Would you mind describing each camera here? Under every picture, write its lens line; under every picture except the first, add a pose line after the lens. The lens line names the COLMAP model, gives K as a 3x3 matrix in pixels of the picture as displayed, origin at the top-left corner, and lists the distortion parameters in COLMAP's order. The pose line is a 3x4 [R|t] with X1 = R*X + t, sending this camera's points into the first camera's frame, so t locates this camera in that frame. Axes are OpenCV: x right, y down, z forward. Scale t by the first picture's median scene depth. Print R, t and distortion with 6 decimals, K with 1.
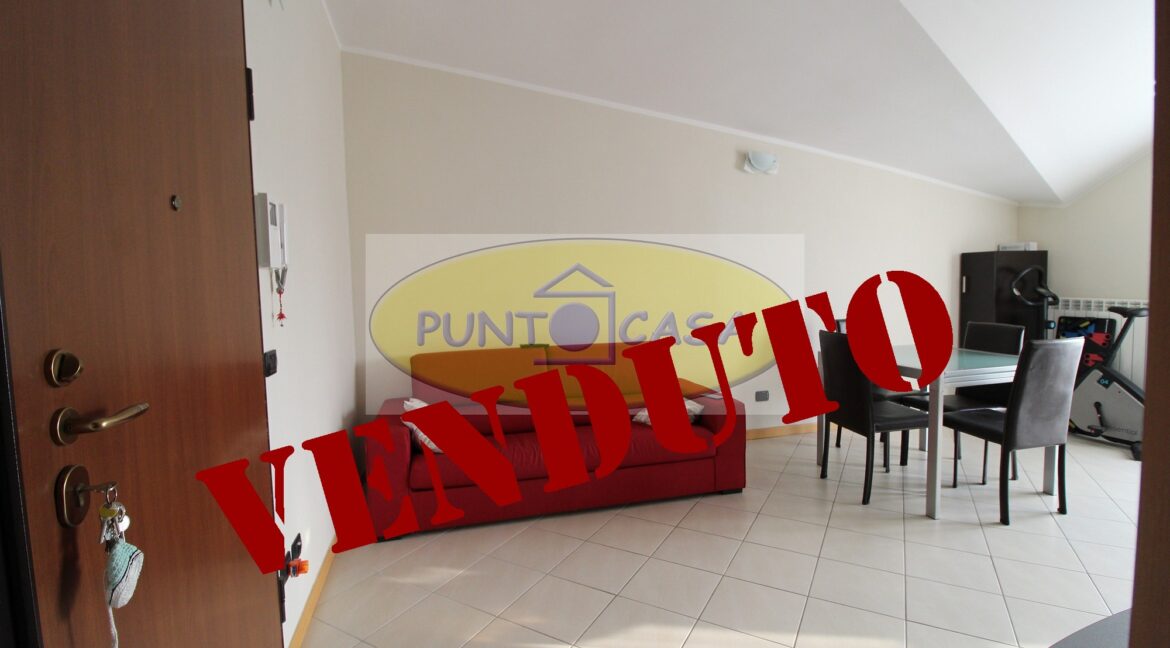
lens RADIAL K [[540.4, 0, 588.5], [0, 540.4, 313.4], [0, 0, 1]] dist [-0.000816, -0.012449]
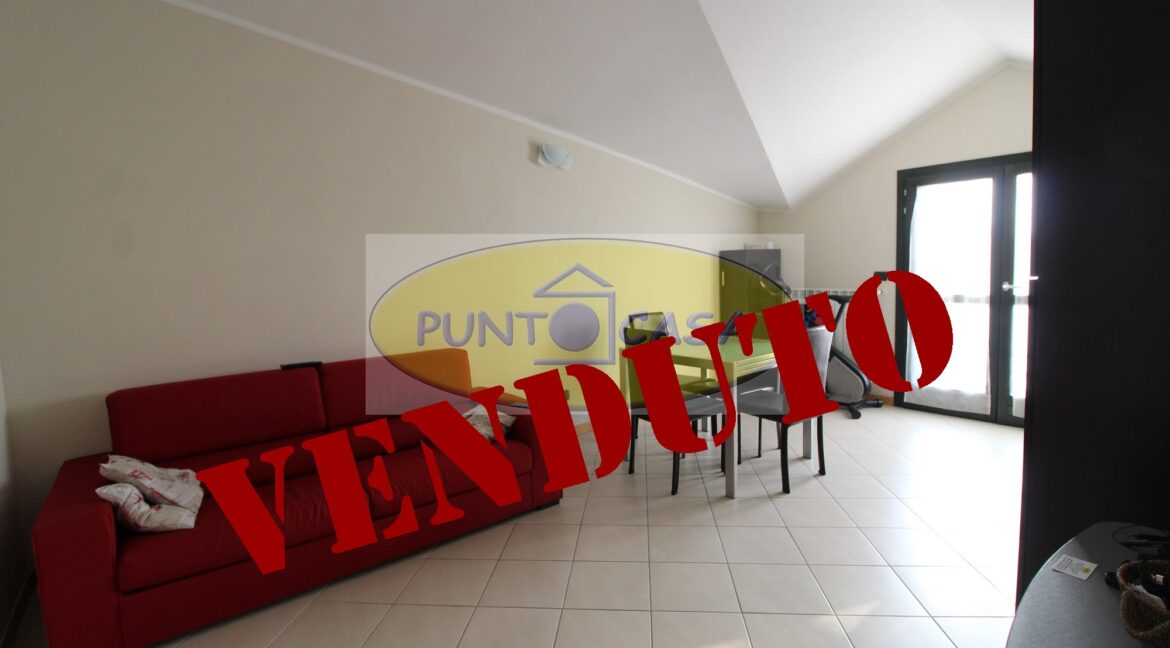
lens RADIAL K [[540.4, 0, 588.5], [0, 540.4, 313.4], [0, 0, 1]] dist [-0.000816, -0.012449]
pose [[0.911124, -0.041469, 0.410040, -0.040531], [0.038645, 0.999138, 0.015176, -0.012613], [-0.410316, 0.002019, 0.911941, 0.111312]]
